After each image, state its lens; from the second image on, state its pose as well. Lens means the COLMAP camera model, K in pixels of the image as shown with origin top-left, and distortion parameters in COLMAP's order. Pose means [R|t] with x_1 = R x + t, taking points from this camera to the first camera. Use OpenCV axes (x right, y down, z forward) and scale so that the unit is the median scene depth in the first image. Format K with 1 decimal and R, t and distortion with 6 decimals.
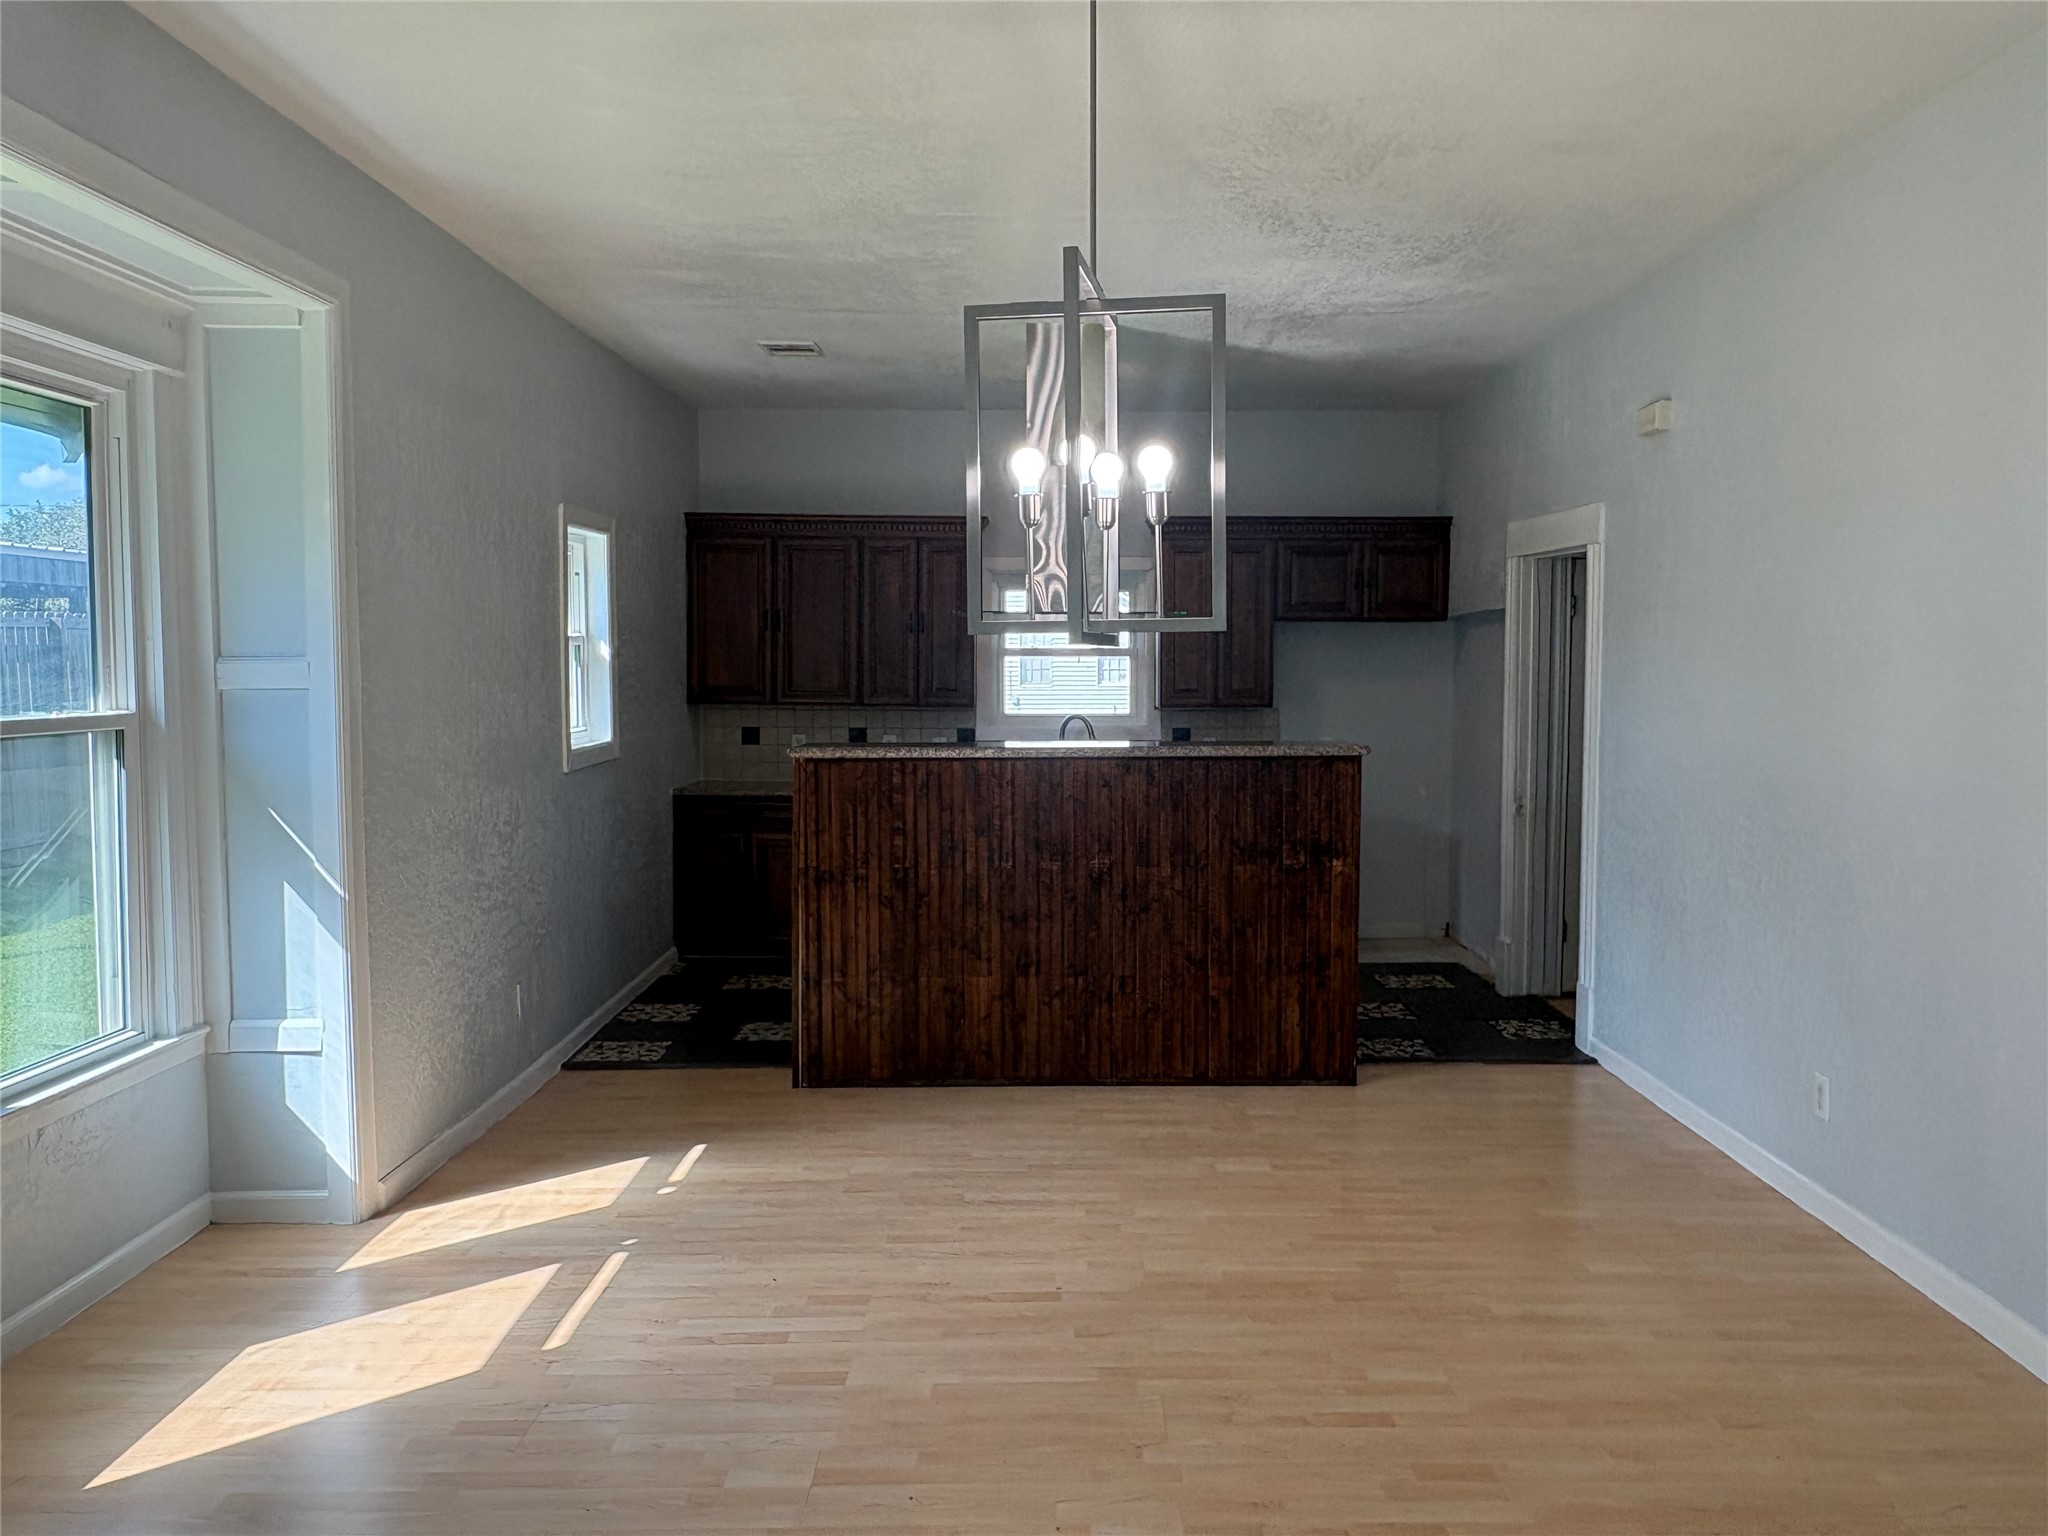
lens RADIAL K [[1482.7, 0, 1024.4], [0, 1482.7, 775.5], [0, 0, 1]] dist [0.003801, -0.006984]
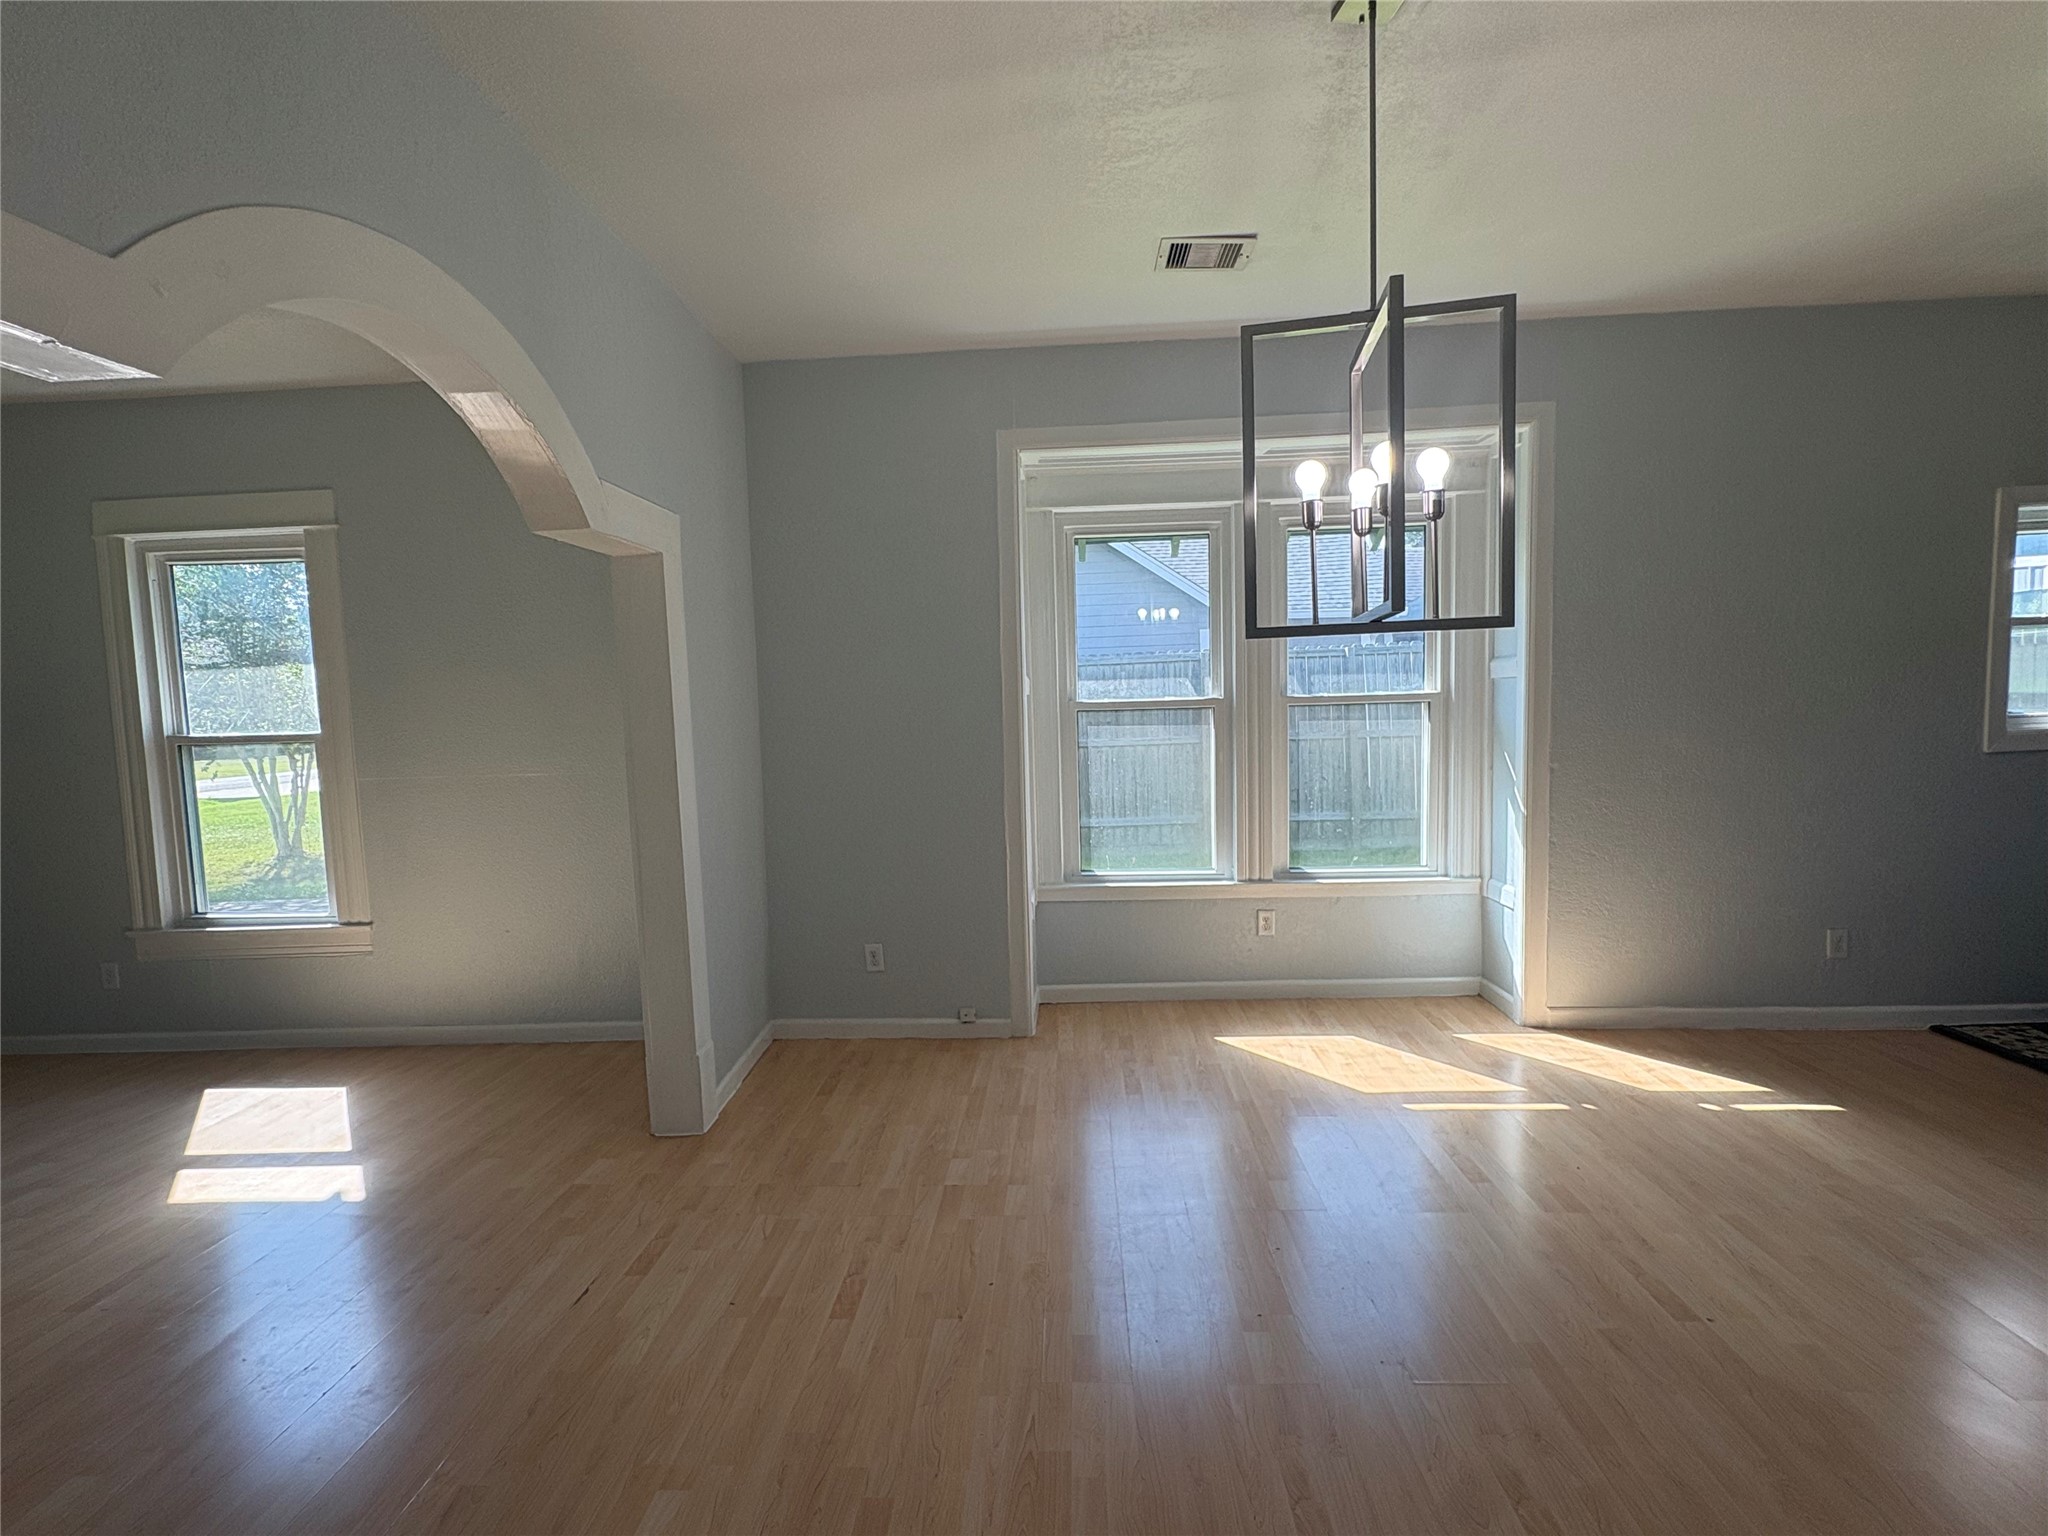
lens RADIAL K [[952.4, 0, 1014.9], [0, 952.4, 764.7], [0, 0, 1]] dist [0.000475, 0.000378]
pose [[-0.041212, 0.086611, -0.995389, 0.396935], [-0.043203, 0.995150, 0.088379, -0.023907], [0.998216, 0.046646, -0.037270, 0.371280]]
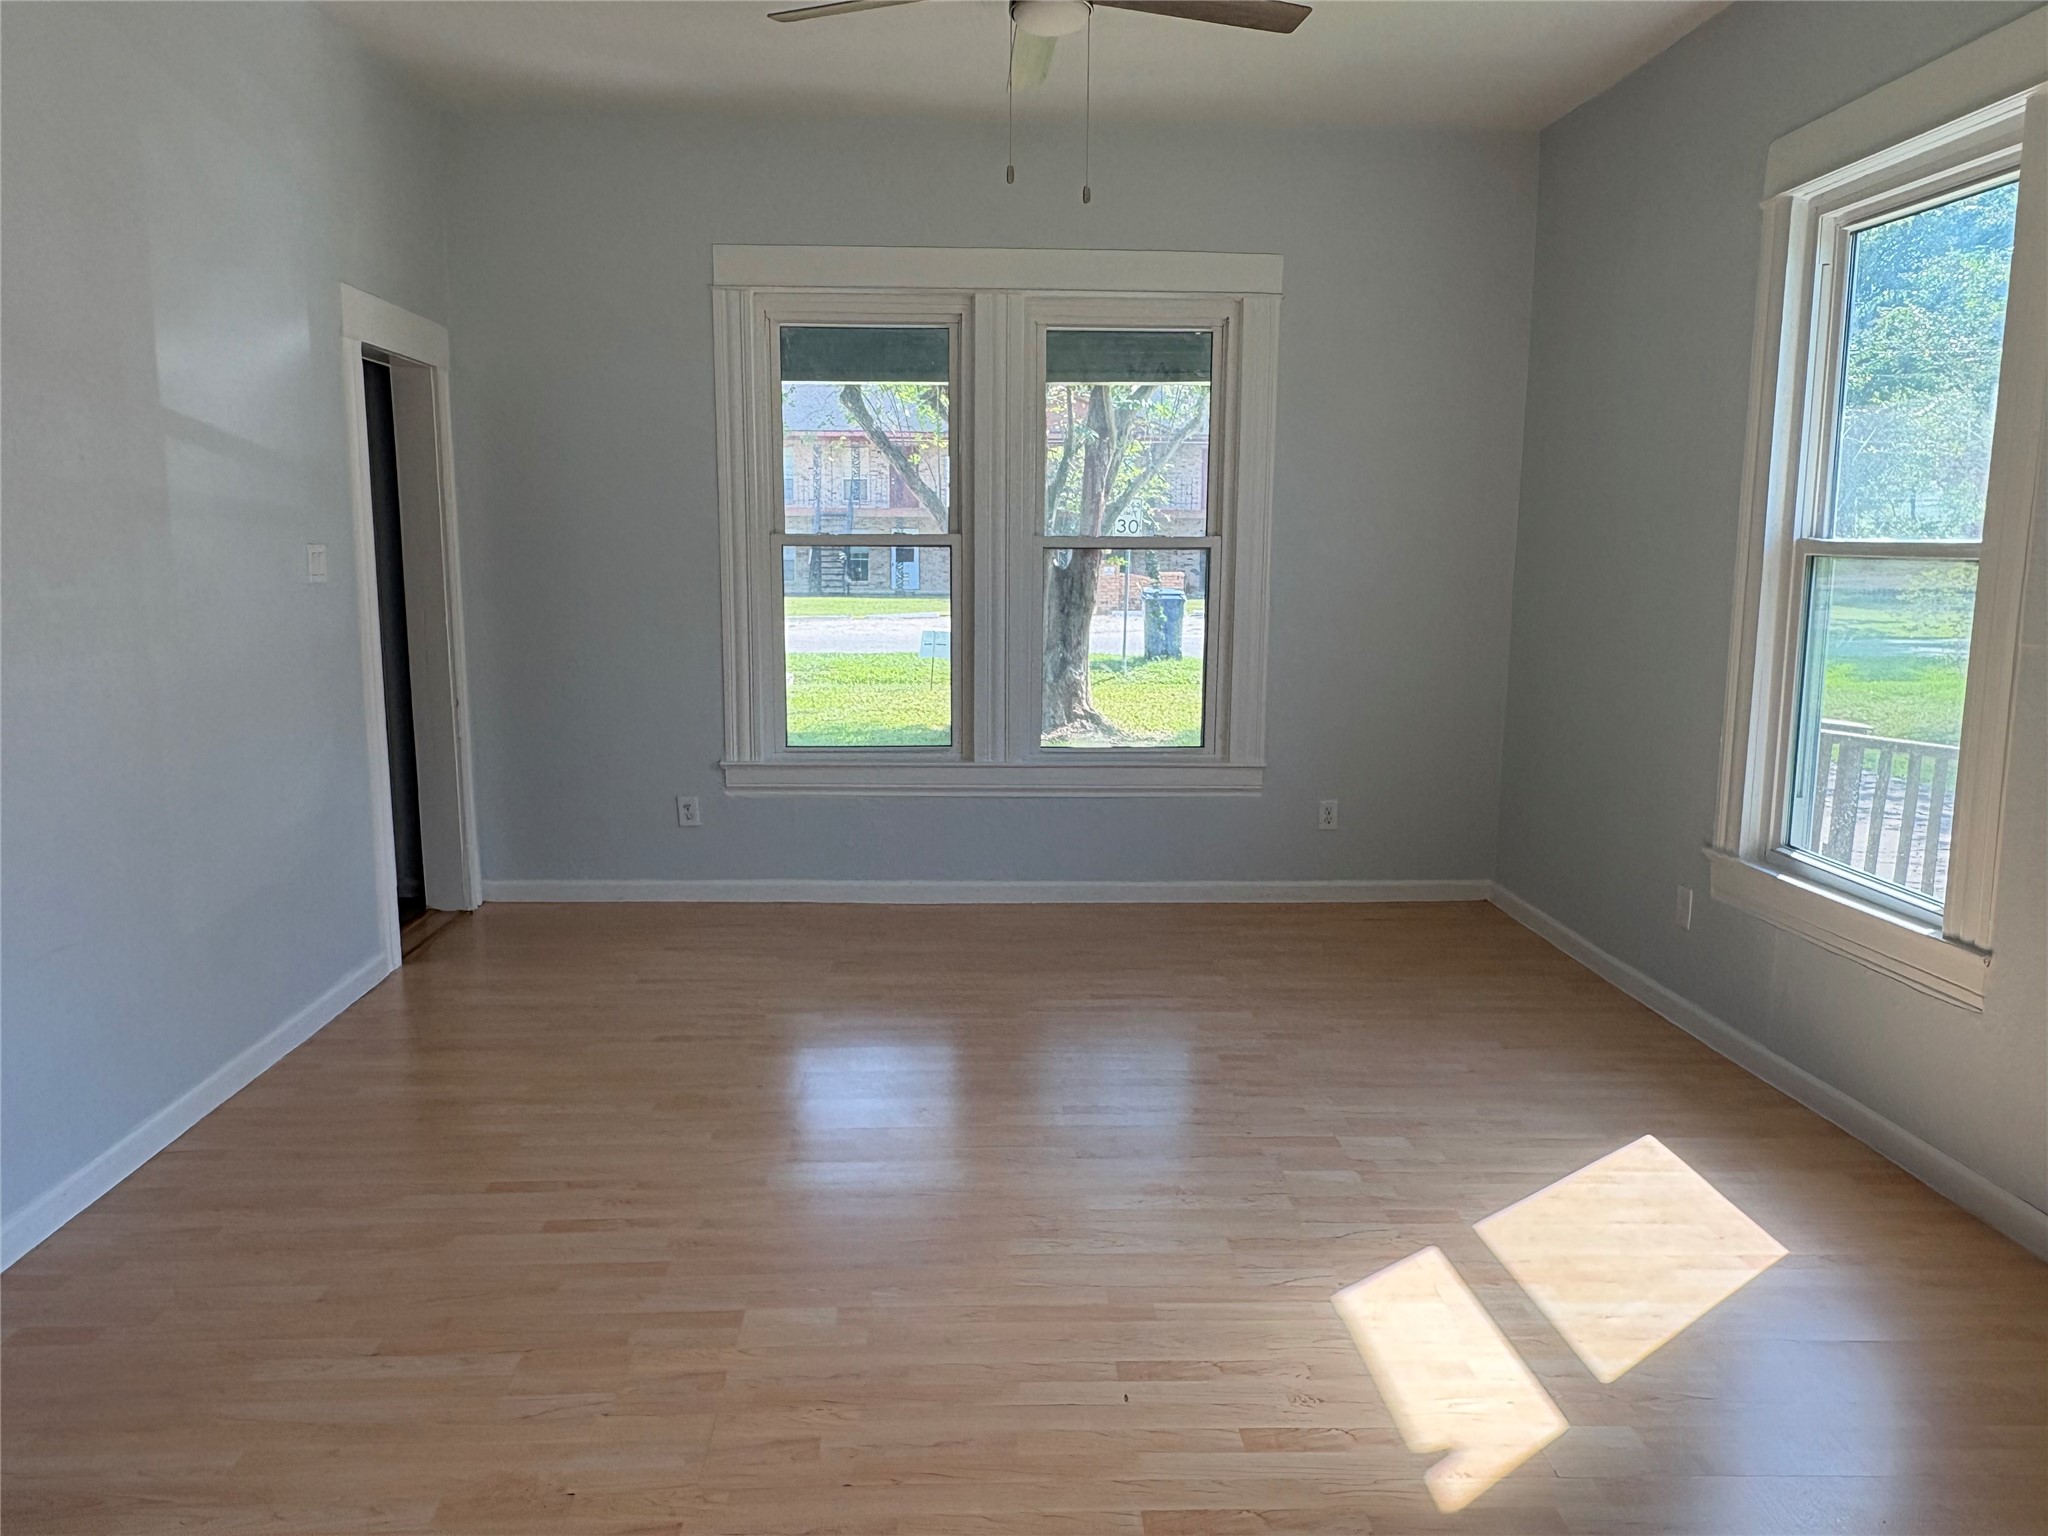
lens RADIAL K [[1482.7, 0, 1038.8], [0, 1482.7, 763.4], [0, 0, 1]] dist [0.003801, -0.006984]
pose [[-0.998265, 0.009275, -0.058146, 0.057127], [-0.004135, 0.974035, 0.226359, -0.003216], [0.058736, 0.226207, -0.972307, 0.341304]]
